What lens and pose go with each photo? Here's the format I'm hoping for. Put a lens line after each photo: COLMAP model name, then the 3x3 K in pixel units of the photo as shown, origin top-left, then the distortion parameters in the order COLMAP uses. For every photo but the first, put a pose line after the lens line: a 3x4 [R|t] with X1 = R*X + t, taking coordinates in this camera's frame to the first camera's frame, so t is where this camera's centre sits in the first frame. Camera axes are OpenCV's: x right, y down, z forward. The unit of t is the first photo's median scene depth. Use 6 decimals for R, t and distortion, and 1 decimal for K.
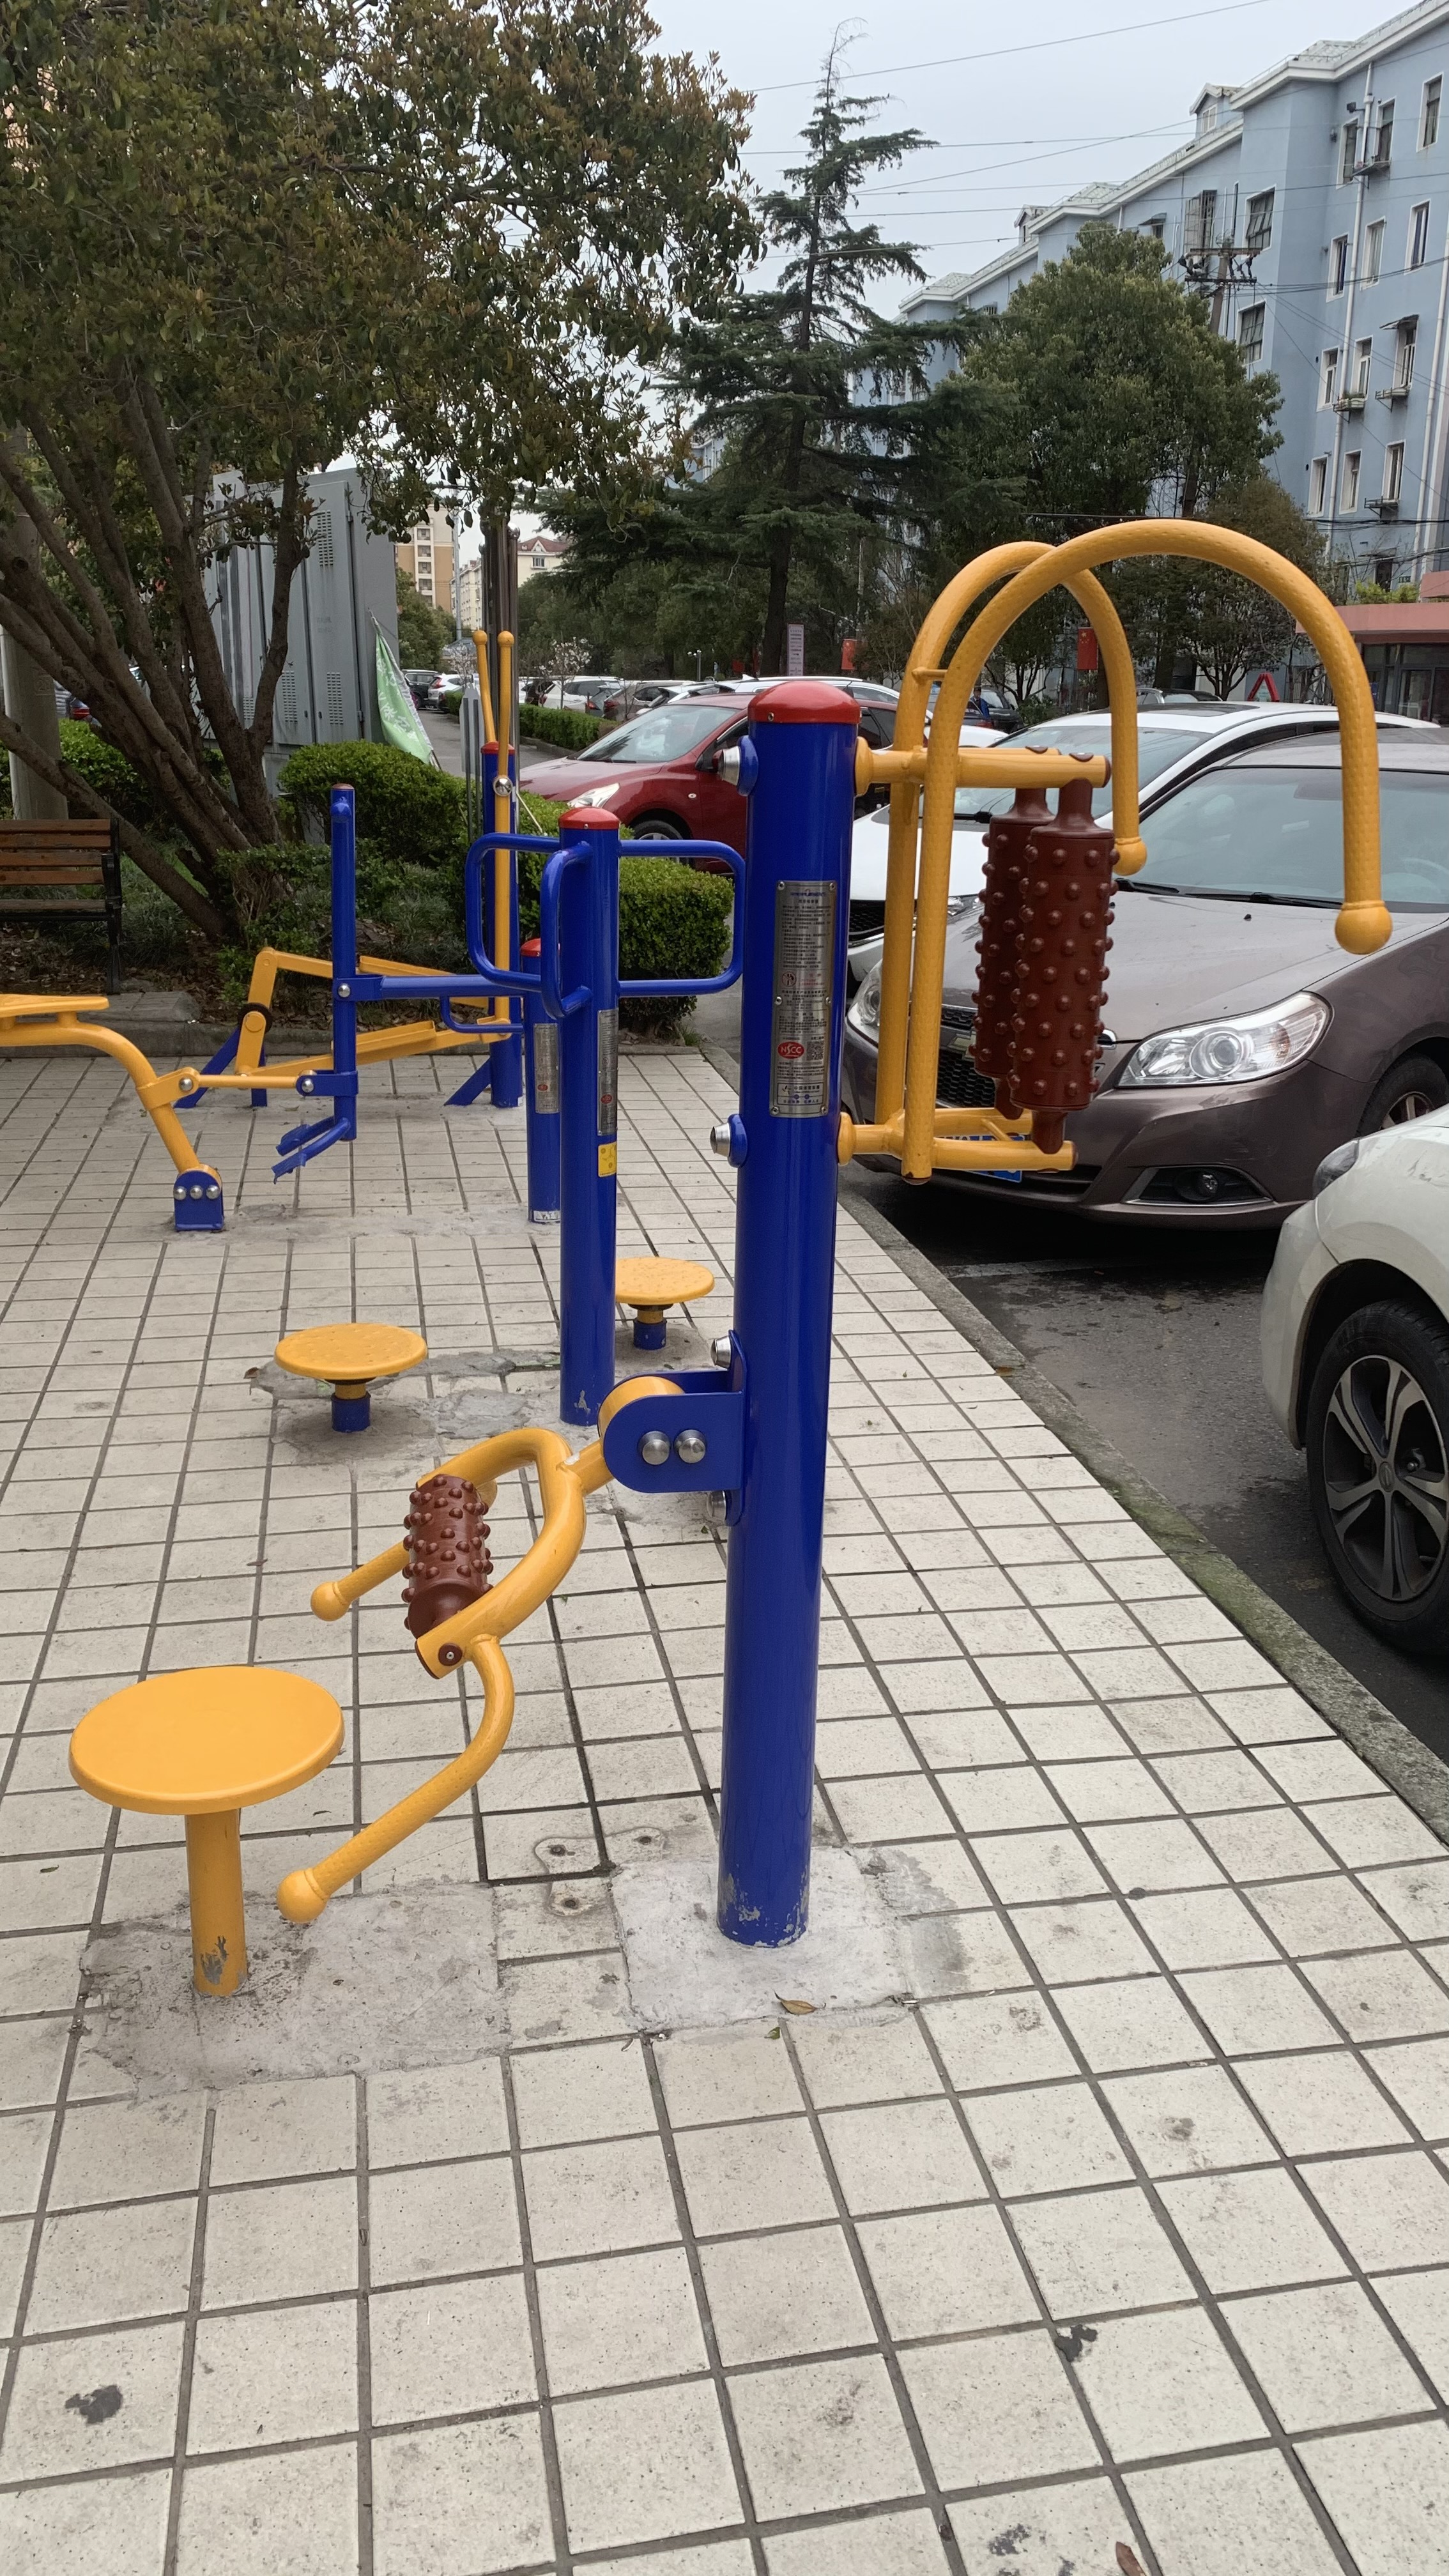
lens RADIAL K [[2002.7, 0, 727.7], [0, 2002.7, 1285.1], [0, 0, 1]] dist [0.032967, -0.013723]
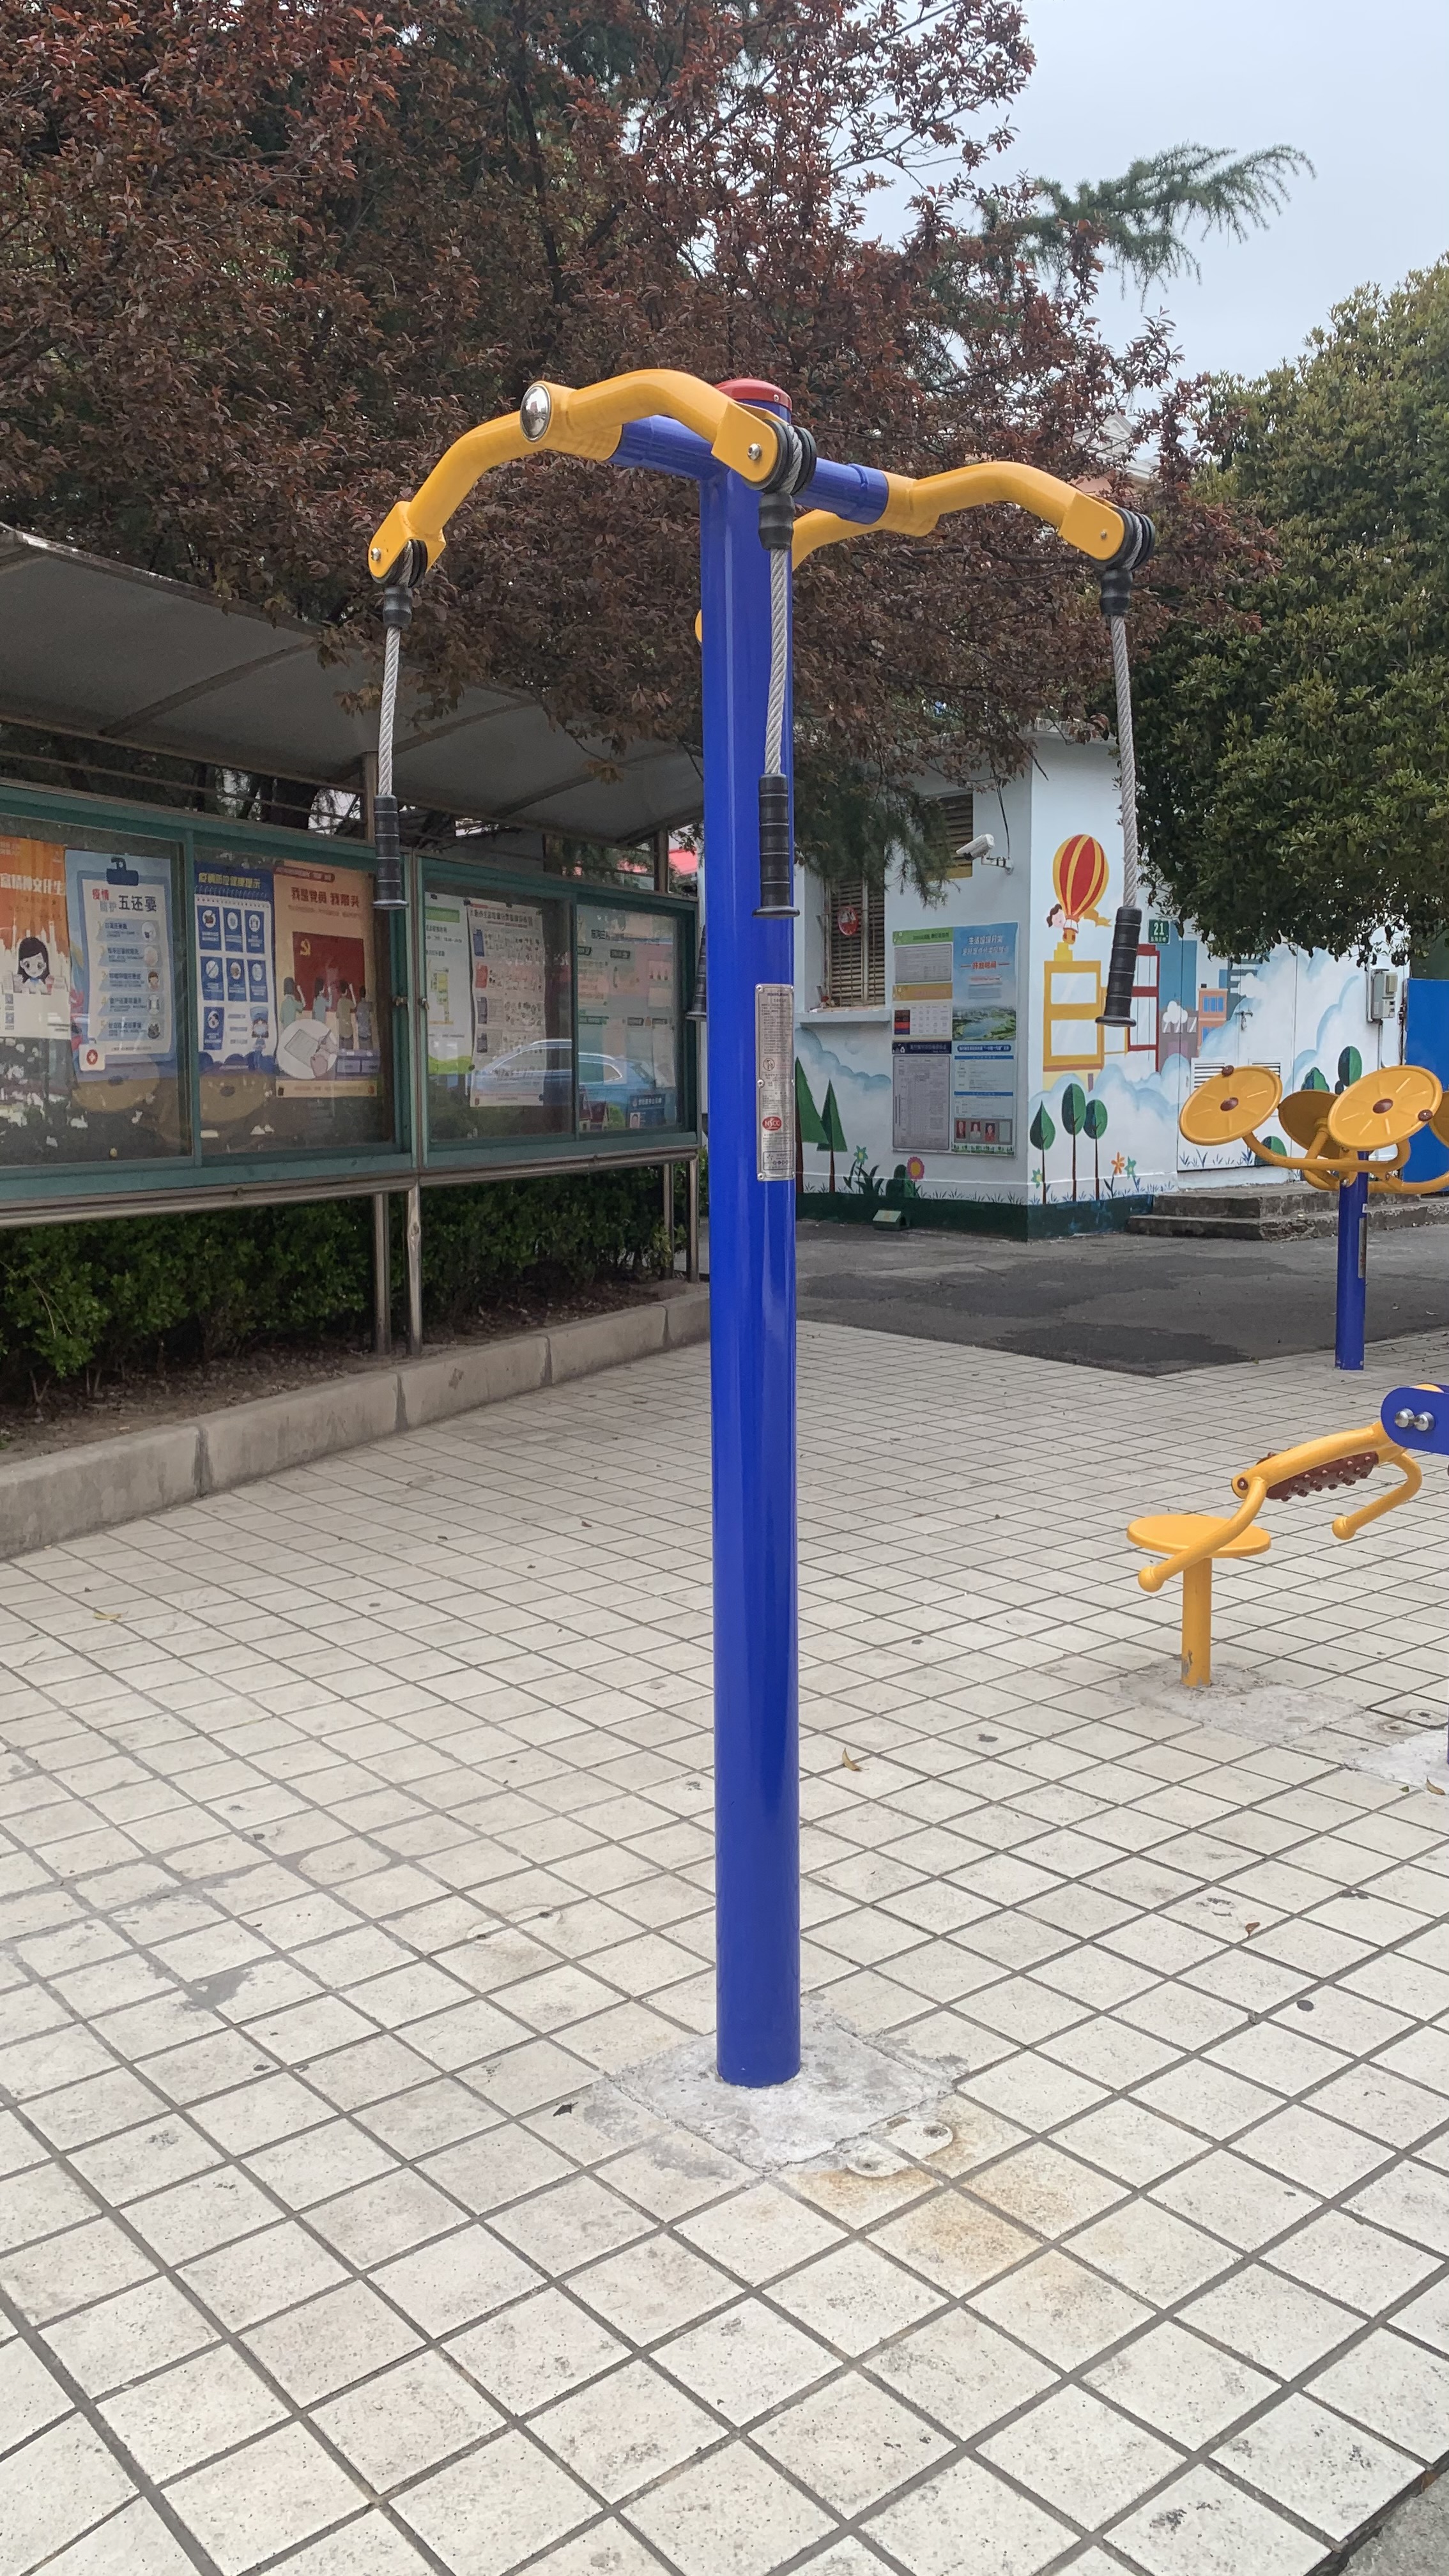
lens RADIAL K [[2002.7, 0, 709.5], [0, 2002.7, 1309.0], [0, 0, 1]] dist [0.032967, -0.013723]
pose [[0.477038, 0.098133, -0.873387, 1.266423], [-0.252852, 0.967057, -0.029448, 0.206296], [0.841725, 0.234885, 0.486136, -0.399567]]
